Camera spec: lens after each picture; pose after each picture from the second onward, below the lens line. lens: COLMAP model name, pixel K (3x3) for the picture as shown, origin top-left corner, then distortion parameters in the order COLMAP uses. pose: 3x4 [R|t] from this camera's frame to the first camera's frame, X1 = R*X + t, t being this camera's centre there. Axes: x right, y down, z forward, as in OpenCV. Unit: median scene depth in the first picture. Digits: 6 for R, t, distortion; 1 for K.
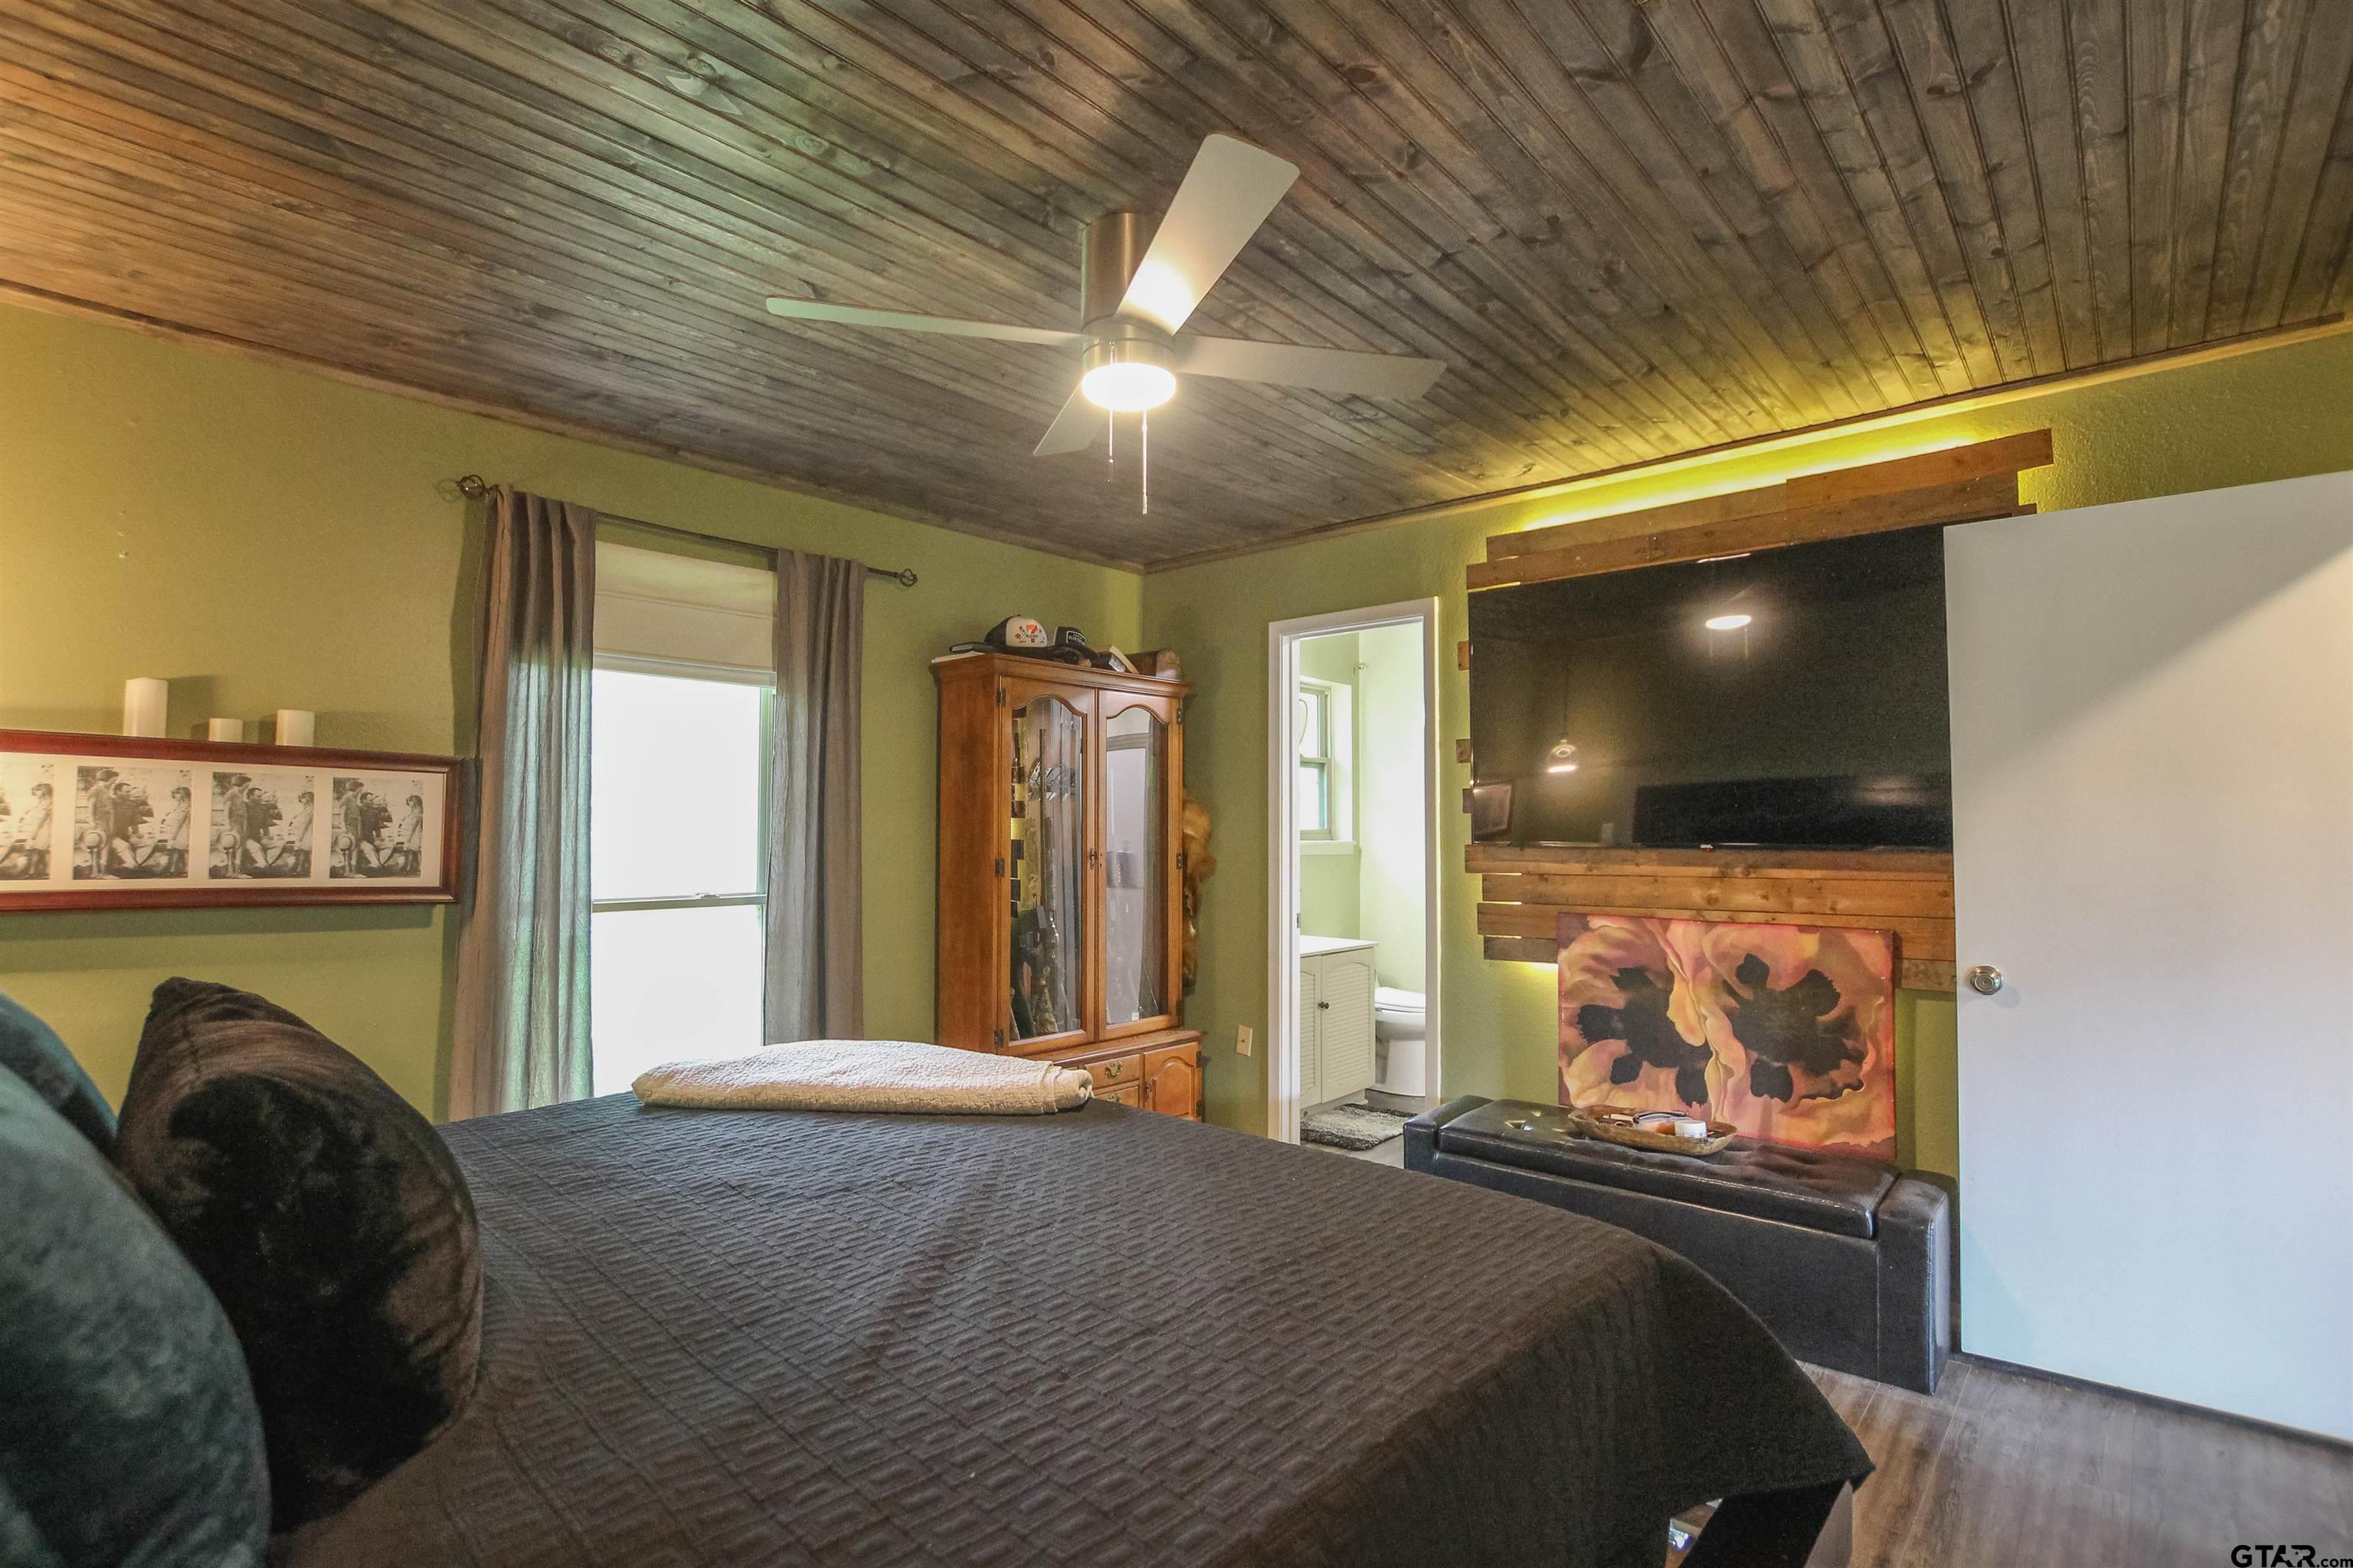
lens RADIAL K [[1104.6, 0, 1148.7], [0, 1104.6, 790.0], [0, 0, 1]] dist [-0.030053, 0.000499]
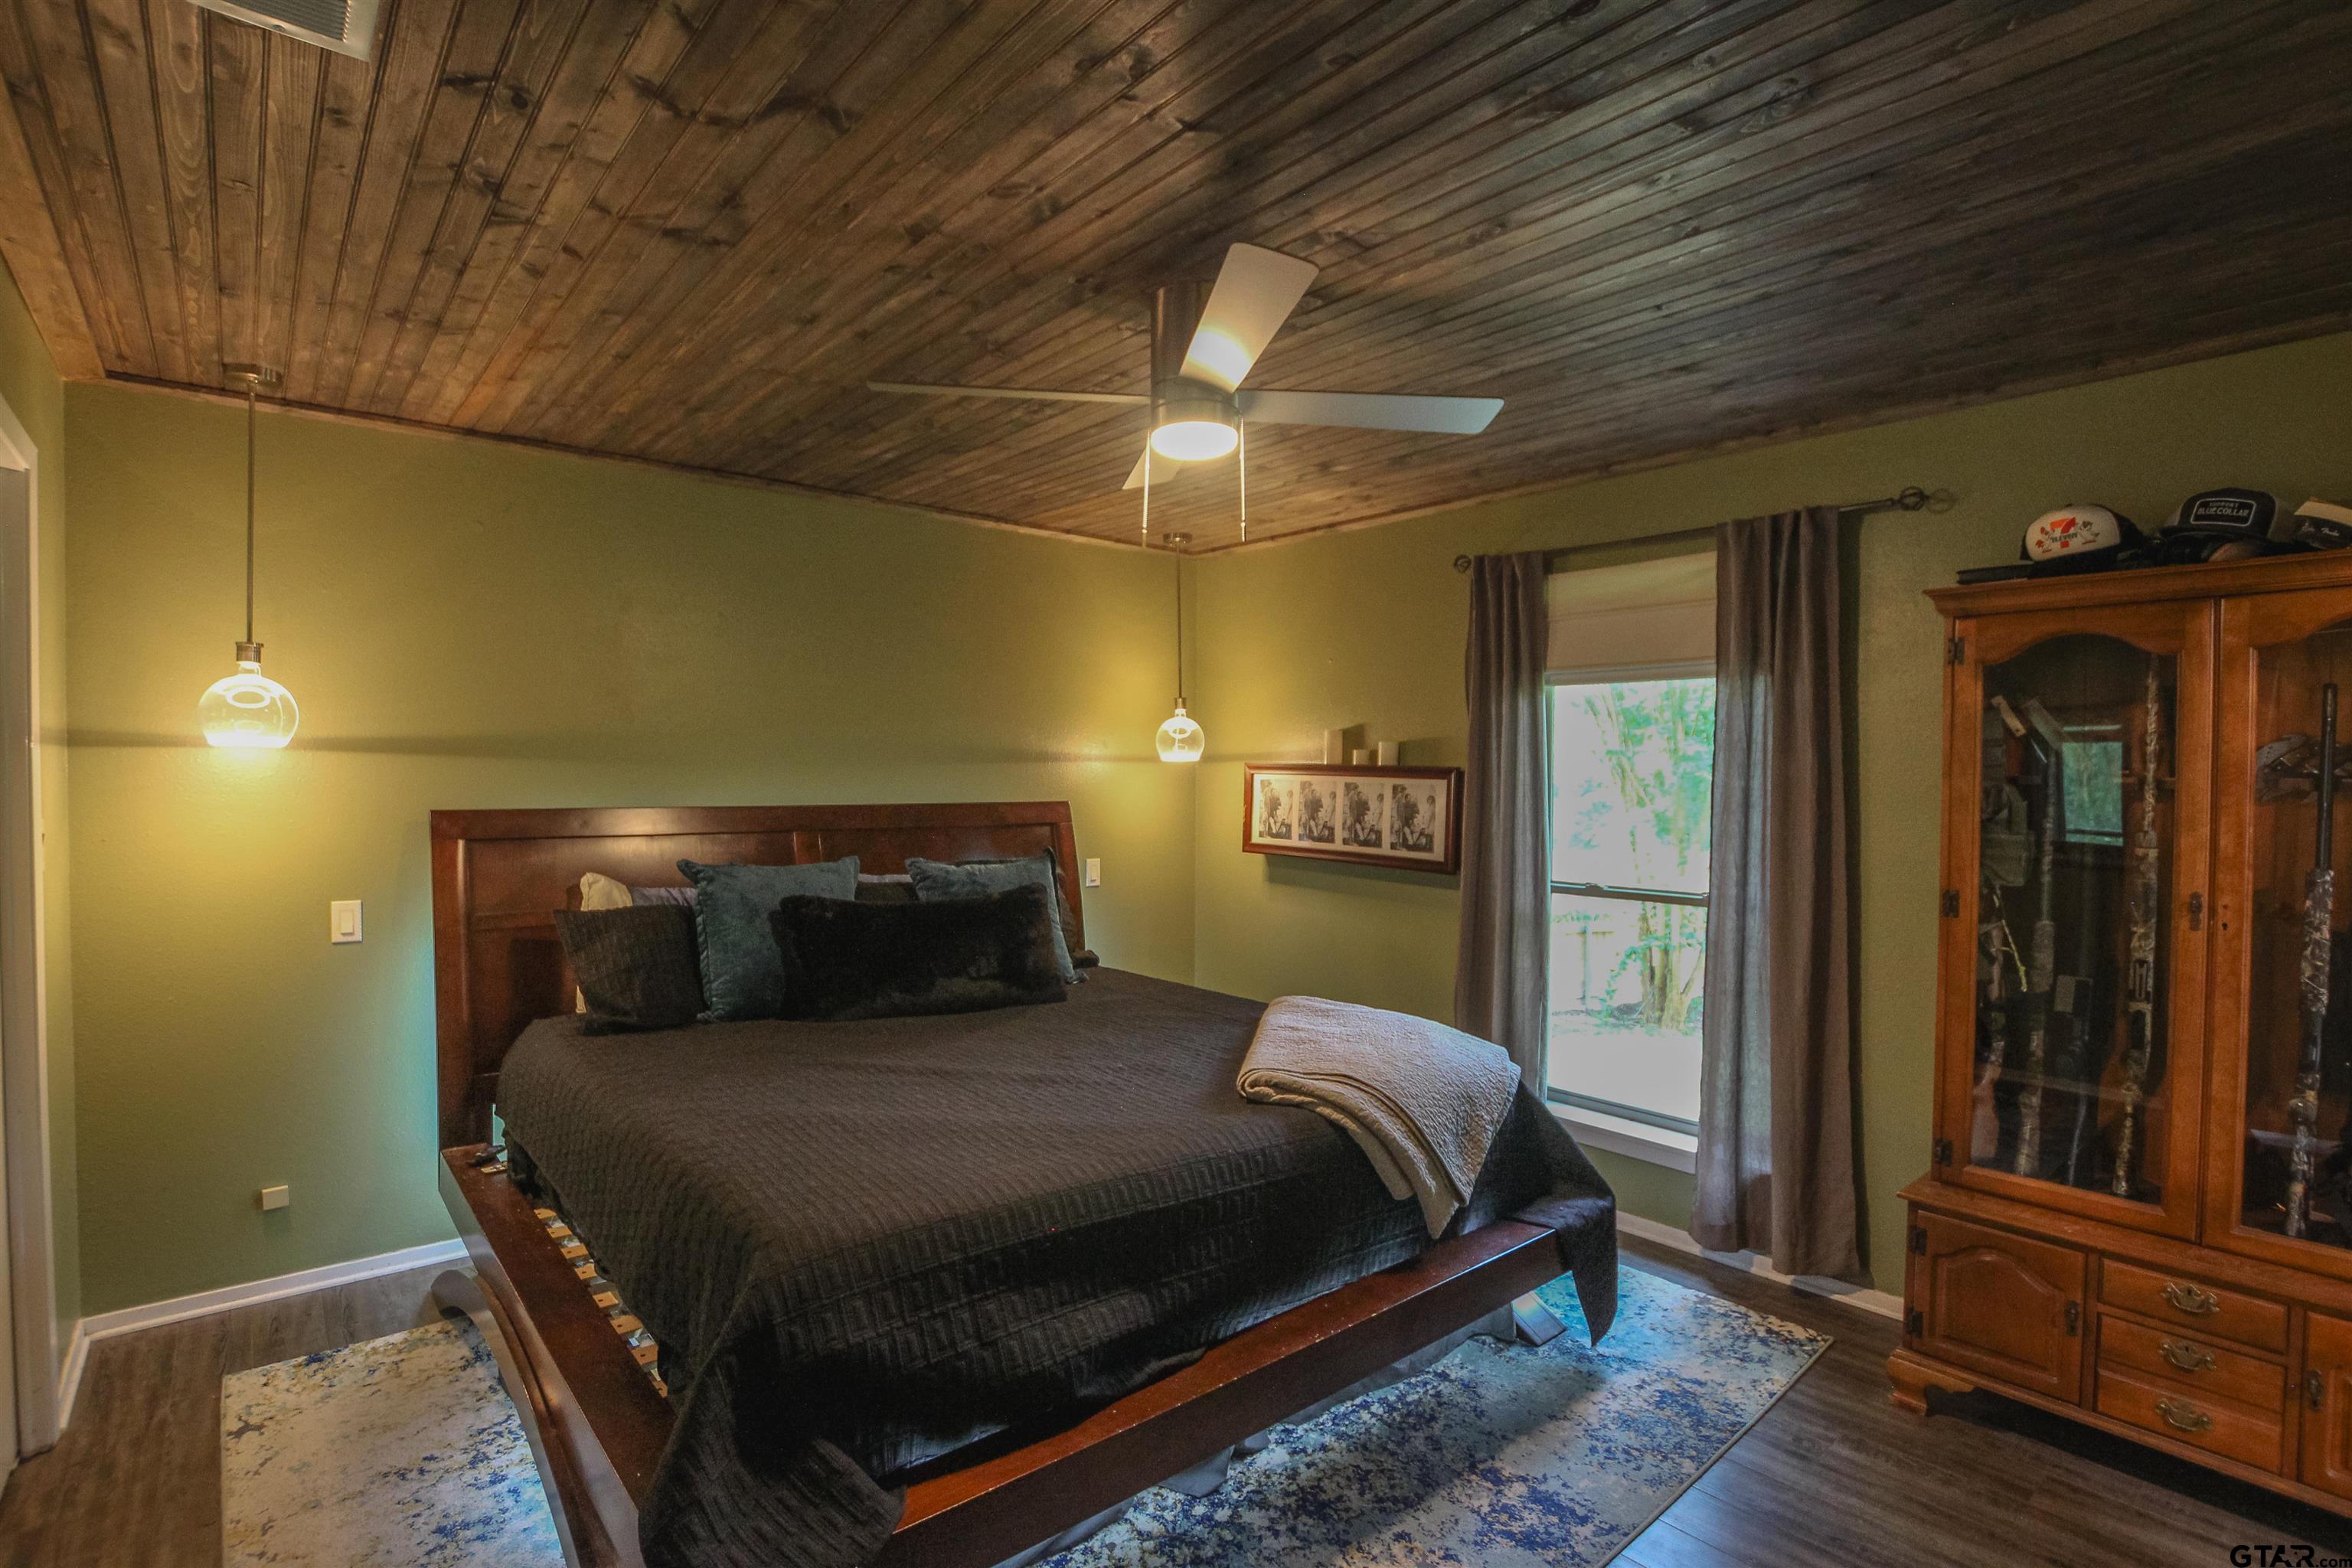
lens RADIAL K [[1104.0, 0, 1148.2], [0, 1104.0, 790.0], [0, 0, 1]] dist [-0.030053, 0.000499]
pose [[-0.131138, 0.013492, -0.991272, 0.733286], [0.025236, 0.999629, 0.010267, -0.024532], [0.991043, -0.023669, -0.131430, 0.749413]]
